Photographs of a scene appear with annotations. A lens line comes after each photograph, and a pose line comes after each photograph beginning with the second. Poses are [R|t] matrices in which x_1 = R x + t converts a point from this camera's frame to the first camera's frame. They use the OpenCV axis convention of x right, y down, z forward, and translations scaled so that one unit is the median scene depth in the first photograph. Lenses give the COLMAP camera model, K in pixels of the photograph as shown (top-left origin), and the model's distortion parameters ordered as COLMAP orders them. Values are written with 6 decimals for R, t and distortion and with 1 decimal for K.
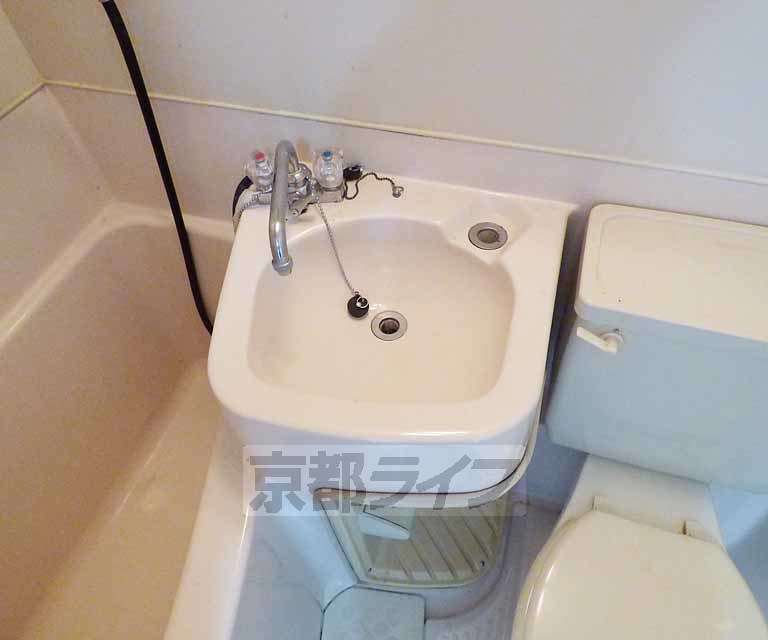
lens RADIAL K [[486.1, 0, 384.0], [0, 486.1, 320.0], [0, 0, 1]] dist [-0.051563, -0.001867]
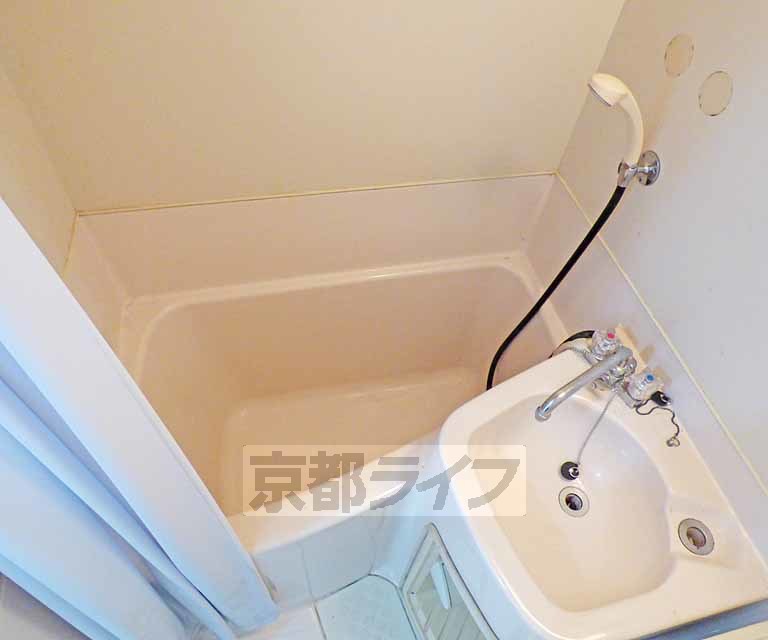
lens RADIAL K [[486.1, 0, 384.0], [0, 486.1, 320.0], [0, 0, 1]] dist [-0.051563, -0.001867]
pose [[0.484819, 0.723549, -0.491352, 0.039154], [-0.732568, 0.642848, 0.223809, -0.201684], [0.477801, 0.251442, 0.841714, -0.332147]]
